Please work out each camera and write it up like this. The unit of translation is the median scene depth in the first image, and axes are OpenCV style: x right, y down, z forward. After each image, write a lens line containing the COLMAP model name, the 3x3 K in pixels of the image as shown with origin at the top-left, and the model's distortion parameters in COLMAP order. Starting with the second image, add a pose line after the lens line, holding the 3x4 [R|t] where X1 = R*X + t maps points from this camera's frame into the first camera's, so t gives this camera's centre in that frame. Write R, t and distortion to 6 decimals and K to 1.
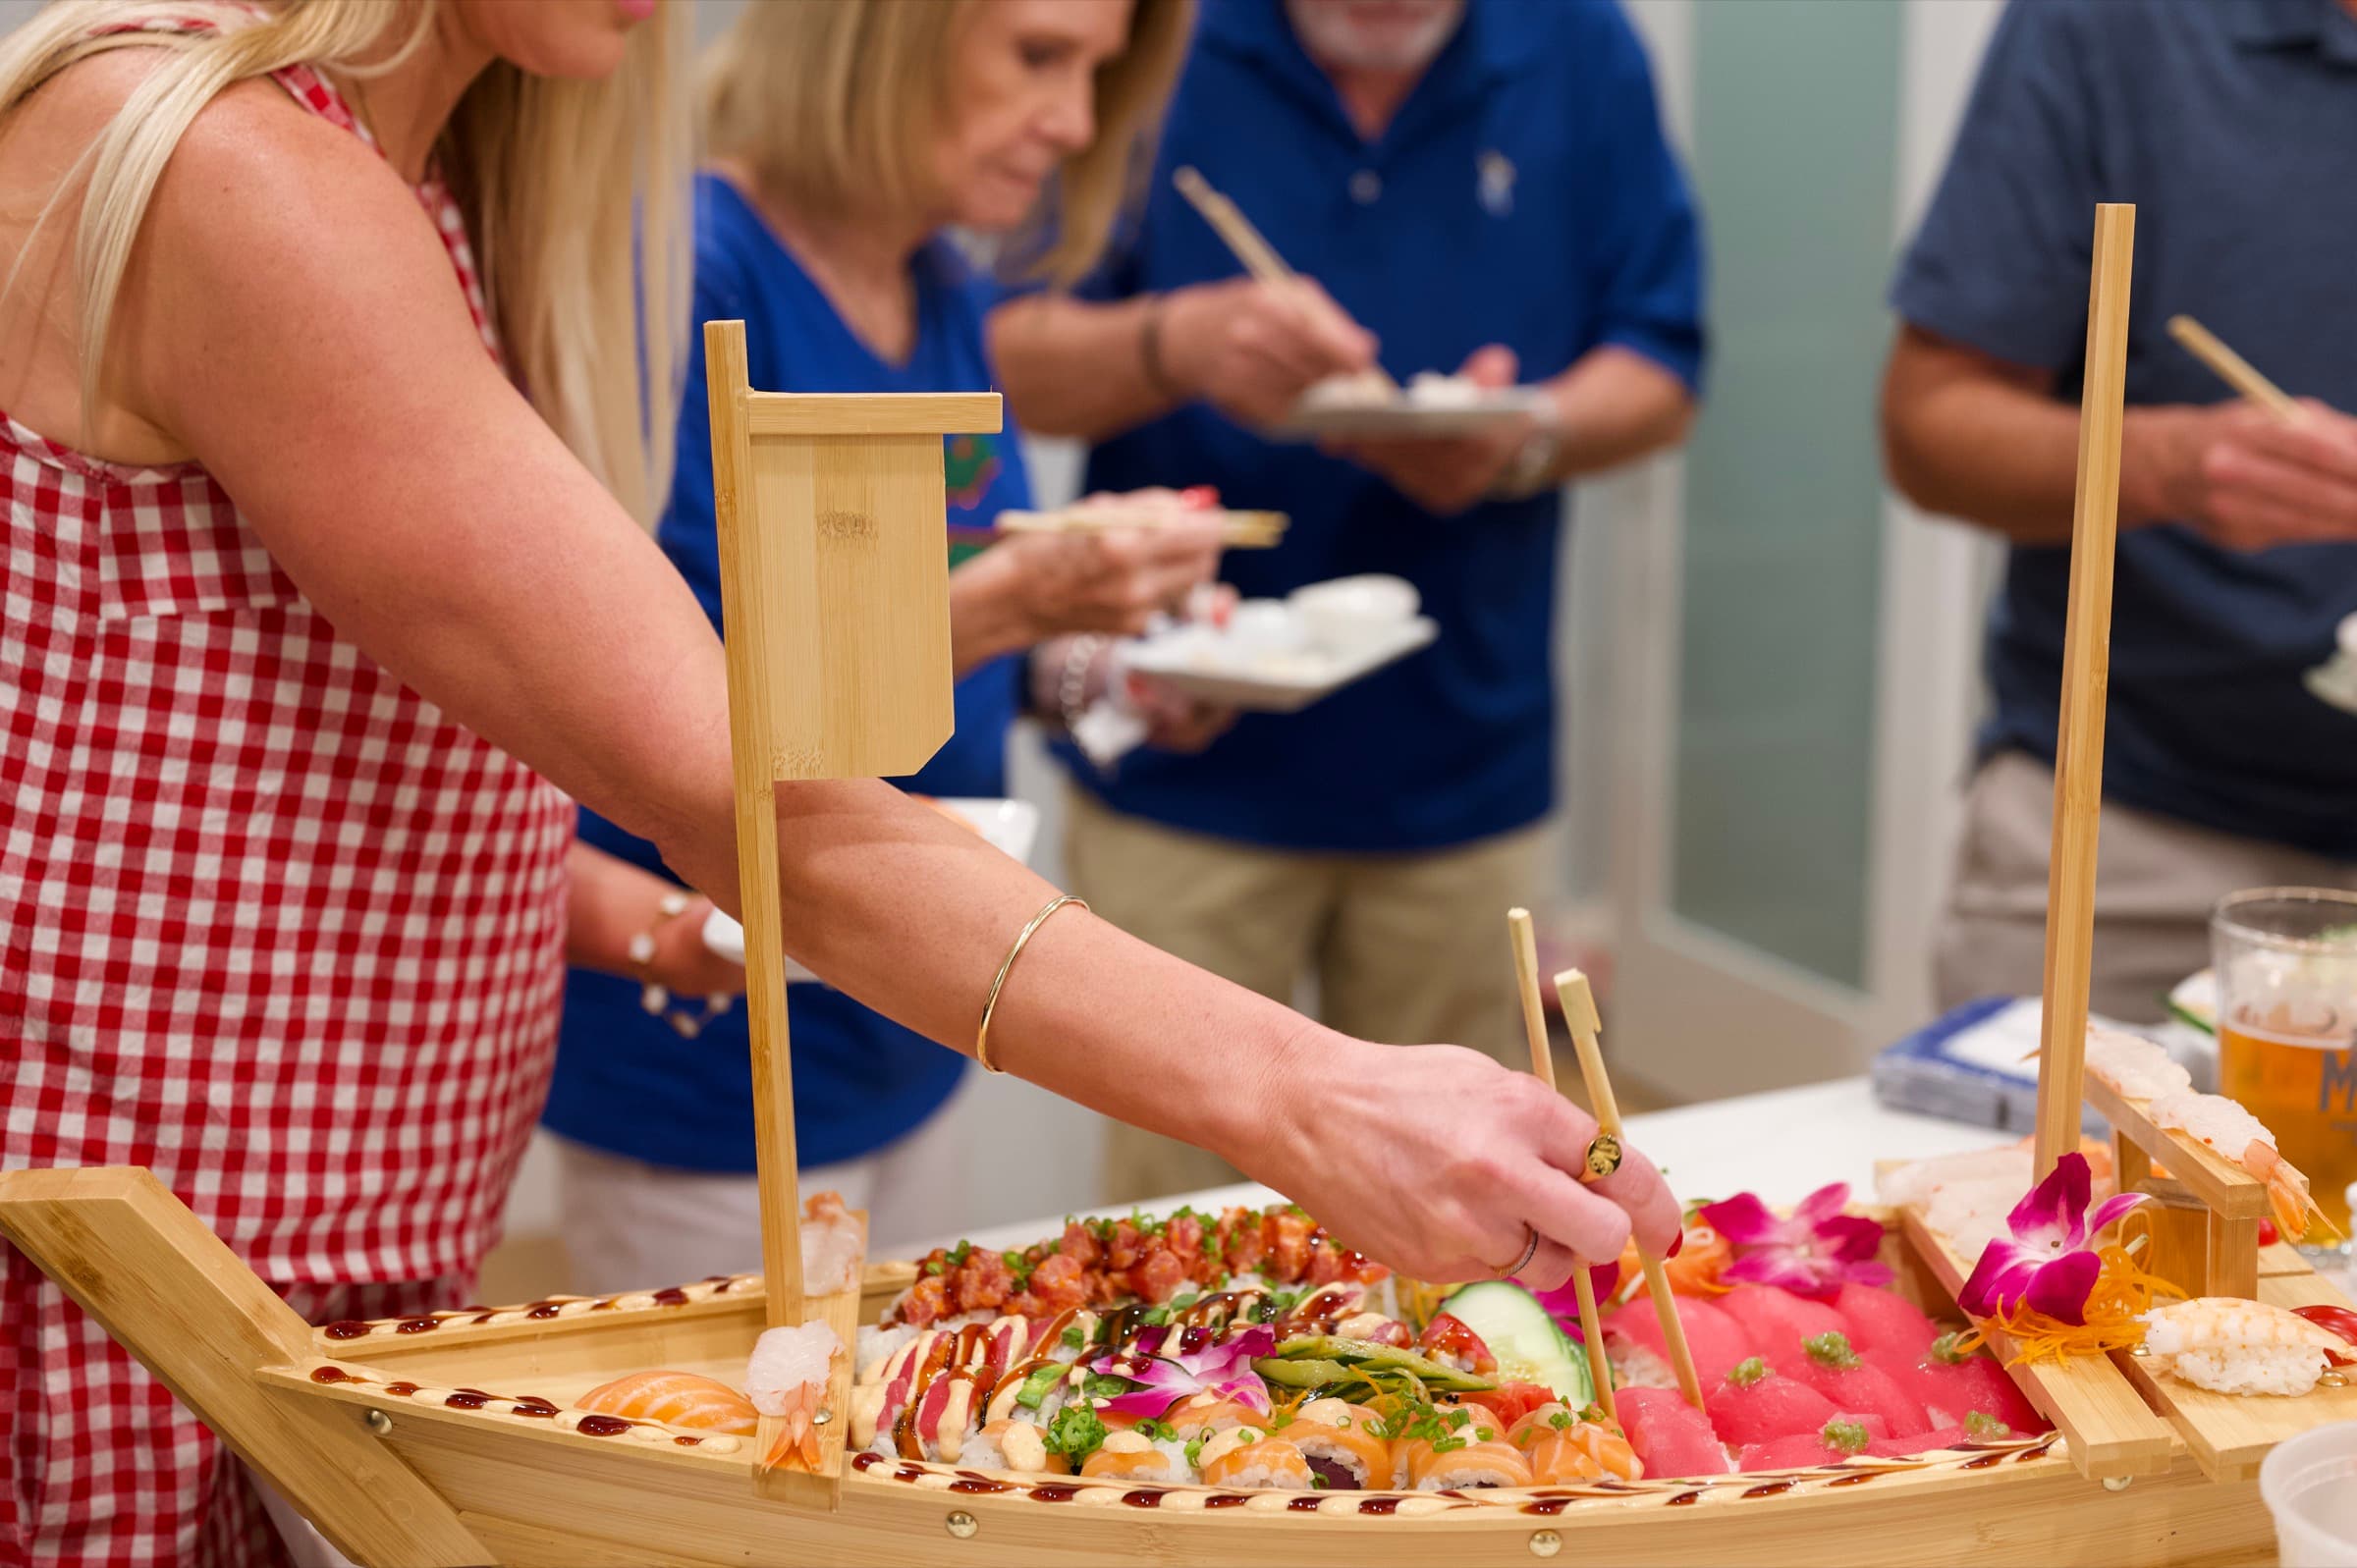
lens RADIAL K [[3418.0, 0, 1175.4], [0, 3418.0, 791.2], [0, 0, 1]] dist [-0.025900, 0.000000]
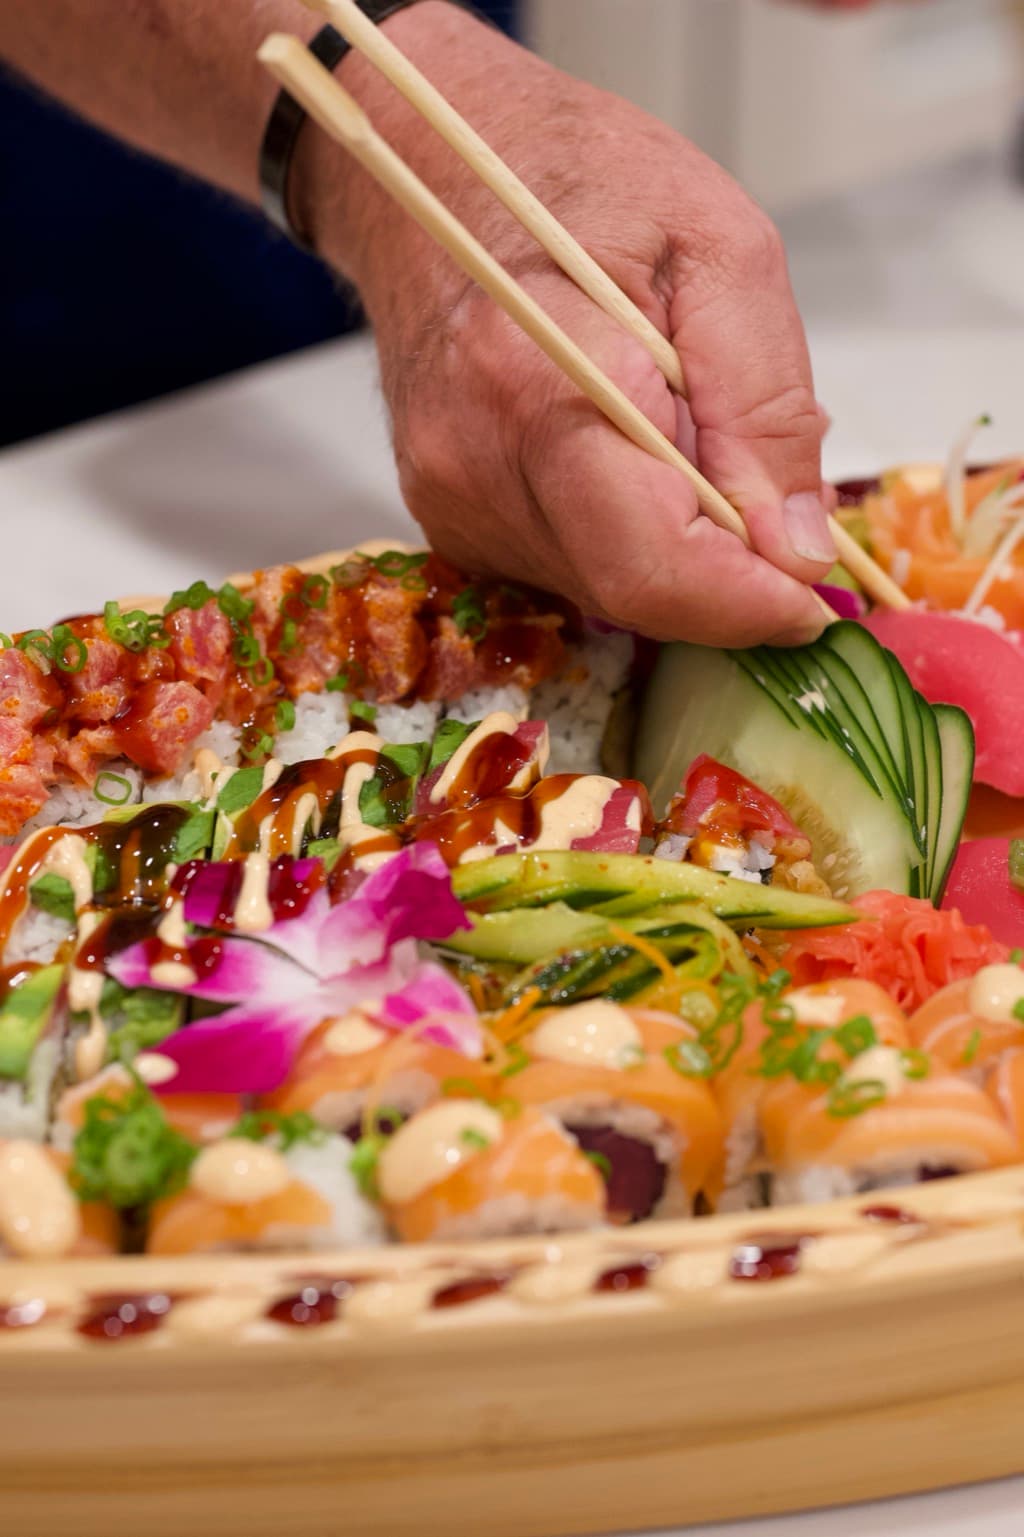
lens RADIAL K [[3351.6, 0, 515.1], [0, 3351.6, 768.8], [0, 0, 1]] dist [-0.067301, 0.000000]
pose [[0.972749, -0.116078, 0.200712, -0.063571], [0.048512, 0.948390, 0.313373, -0.018198], [-0.226729, -0.295096, 0.928177, 0.521094]]
